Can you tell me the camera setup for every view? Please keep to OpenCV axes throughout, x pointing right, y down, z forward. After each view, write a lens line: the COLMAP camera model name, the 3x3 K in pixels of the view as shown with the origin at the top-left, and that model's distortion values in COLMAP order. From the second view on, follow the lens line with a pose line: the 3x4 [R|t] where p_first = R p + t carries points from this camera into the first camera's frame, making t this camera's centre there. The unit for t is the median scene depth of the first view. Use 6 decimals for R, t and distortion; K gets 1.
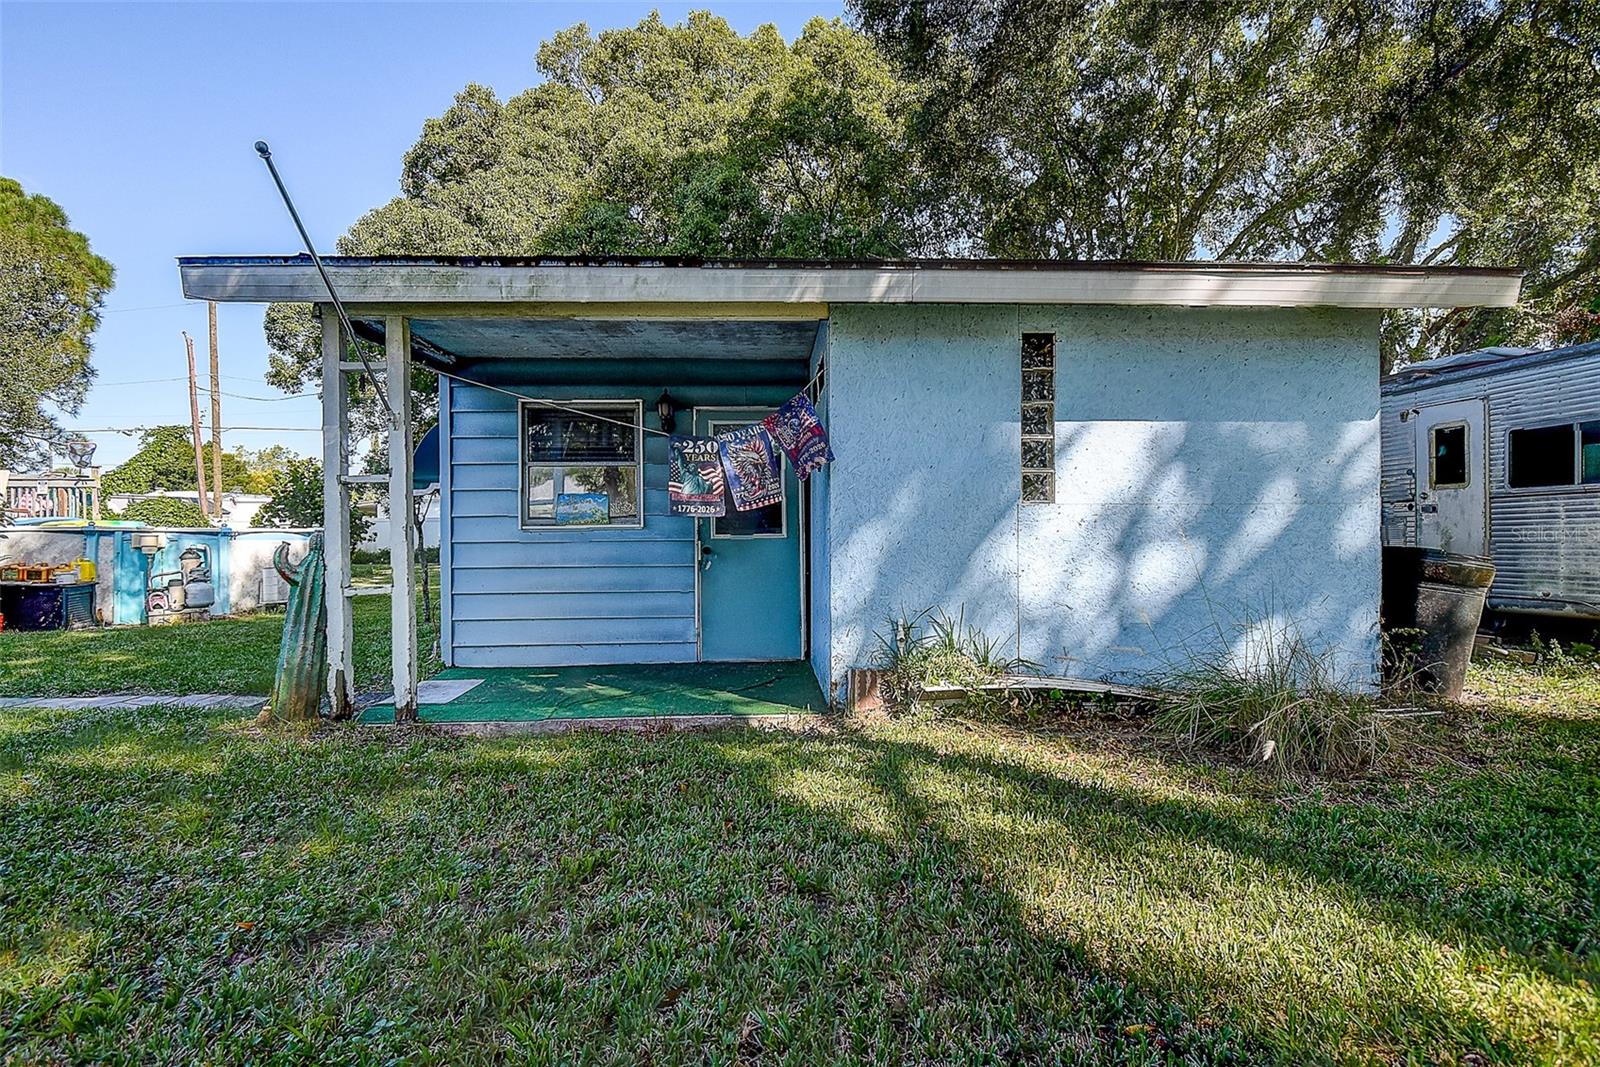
lens RADIAL K [[791.7, 0, 803.2], [0, 791.7, 538.1], [0, 0, 1]] dist [-0.006060, -0.004181]
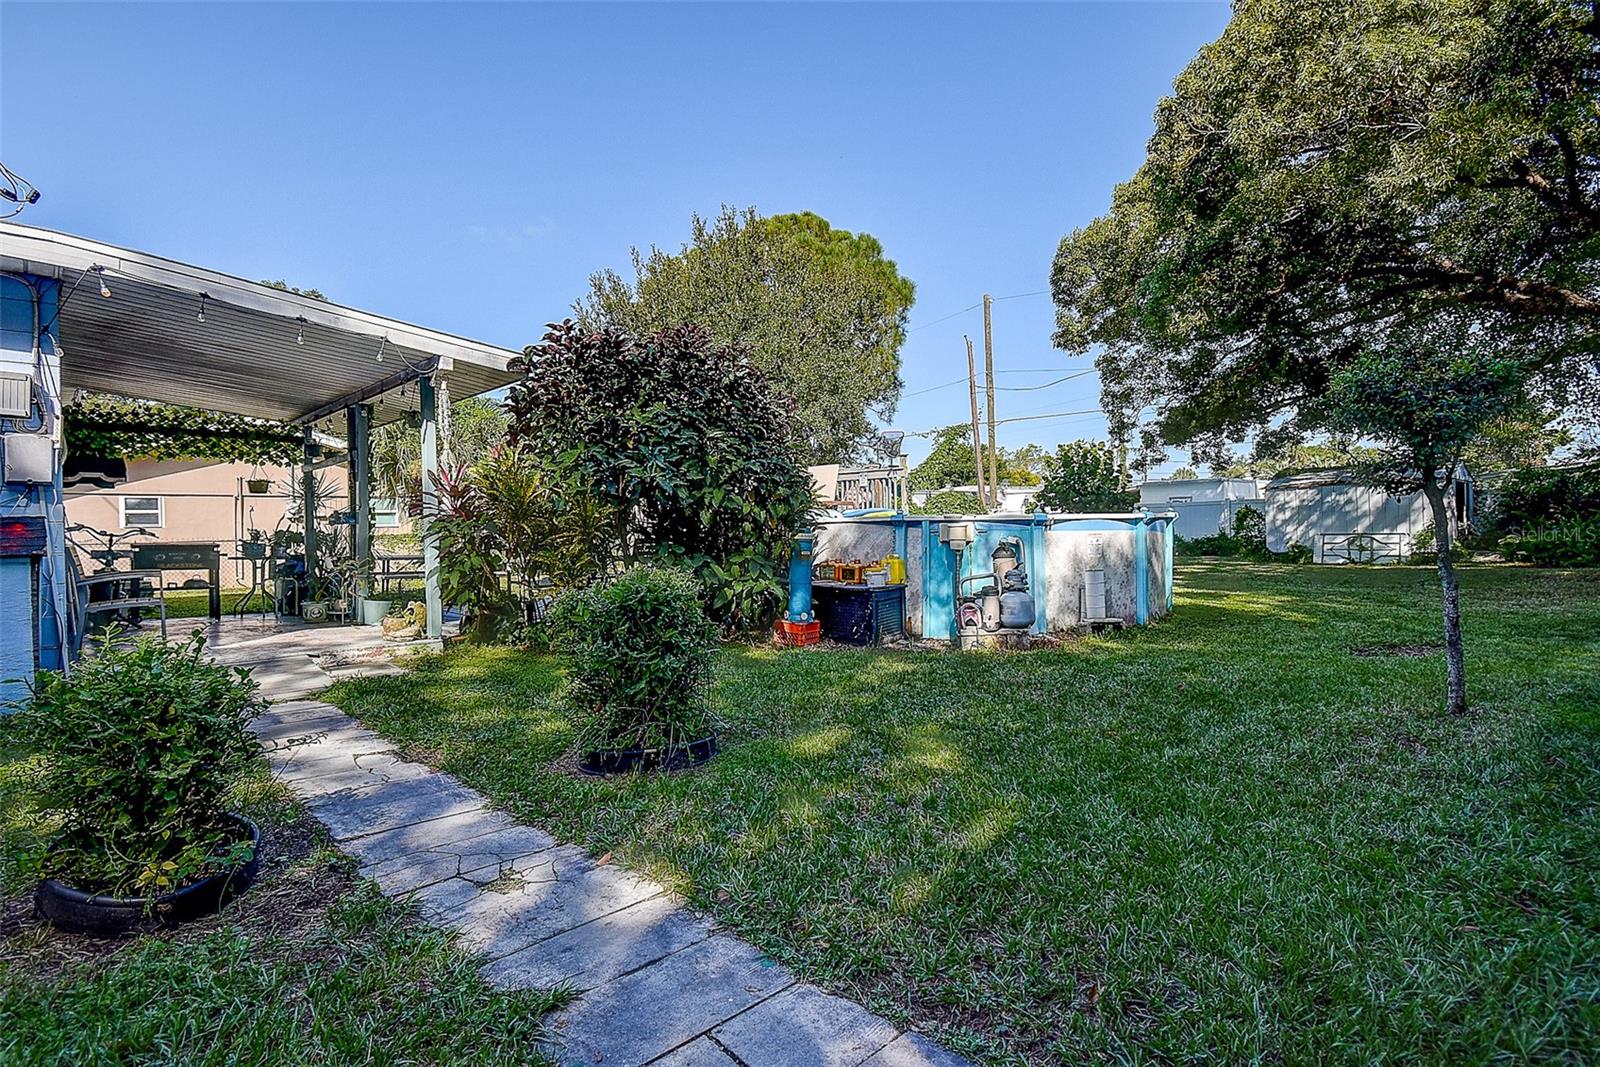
lens RADIAL K [[791.7, 0, 810.8], [0, 791.7, 534.3], [0, 0, 1]] dist [-0.006060, -0.004181]
pose [[0.658908, -0.003738, -0.752214, -0.249251], [0.011154, 0.999926, 0.004802, -0.000169], [0.752141, -0.011554, 0.658901, 0.277552]]
